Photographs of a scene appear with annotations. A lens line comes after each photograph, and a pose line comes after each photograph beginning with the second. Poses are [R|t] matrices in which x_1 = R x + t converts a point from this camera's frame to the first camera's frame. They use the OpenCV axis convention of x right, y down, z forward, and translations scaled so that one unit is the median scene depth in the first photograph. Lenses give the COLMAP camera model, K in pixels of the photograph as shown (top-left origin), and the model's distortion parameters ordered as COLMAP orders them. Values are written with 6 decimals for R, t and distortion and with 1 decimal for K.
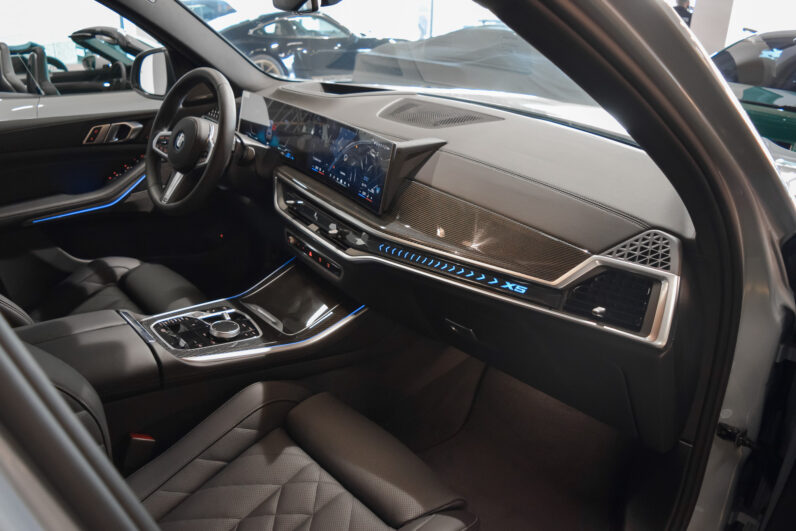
lens RADIAL K [[628.4, 0, 398.0], [0, 628.4, 265.5], [0, 0, 1]] dist [-0.085277, 0.005873]
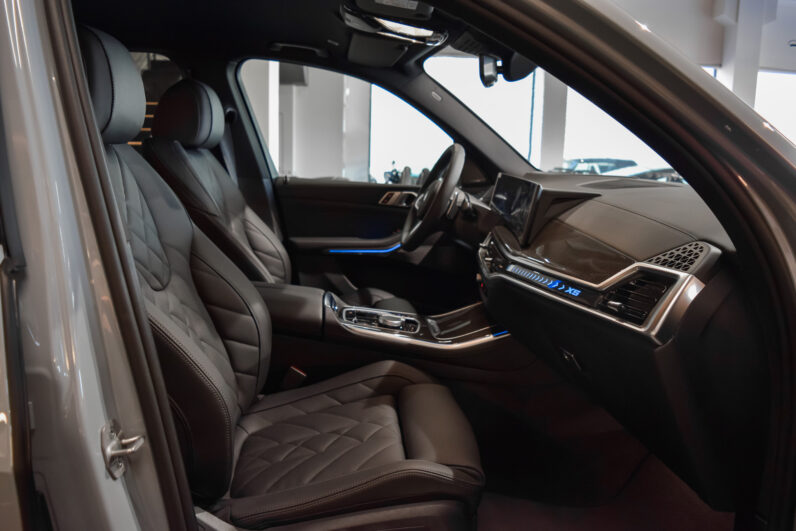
lens RADIAL K [[628.4, 0, 398.0], [0, 628.4, 265.5], [0, 0, 1]] dist [-0.085277, 0.005873]
pose [[0.796523, 0.109941, -0.594529, 0.516065], [-0.257126, 0.951571, -0.168521, 0.223215], [0.547209, 0.287099, 0.786217, -0.021745]]
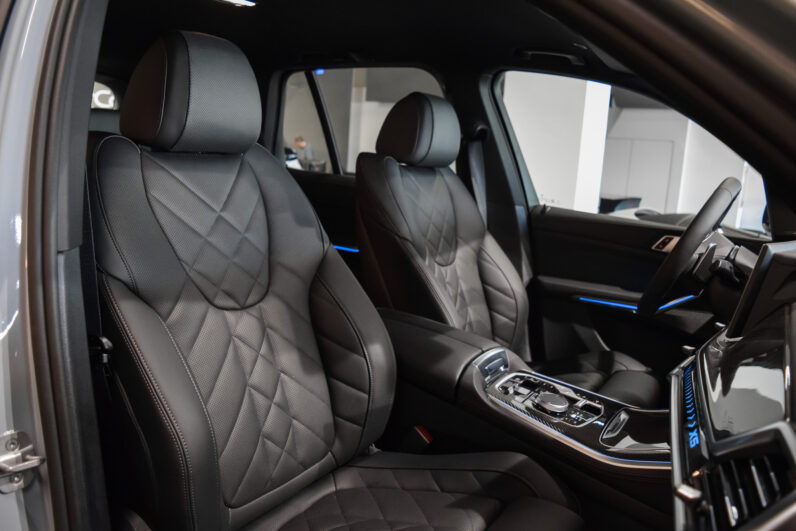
lens RADIAL K [[630.9, 0, 398.0], [0, 630.9, 265.5], [0, 0, 1]] dist [-0.071299, 0.003275]
pose [[0.275661, 0.162787, -0.947371, 0.576249], [-0.449787, 0.892851, 0.022543, 0.000037], [0.849531, 0.419901, 0.319344, 0.440860]]
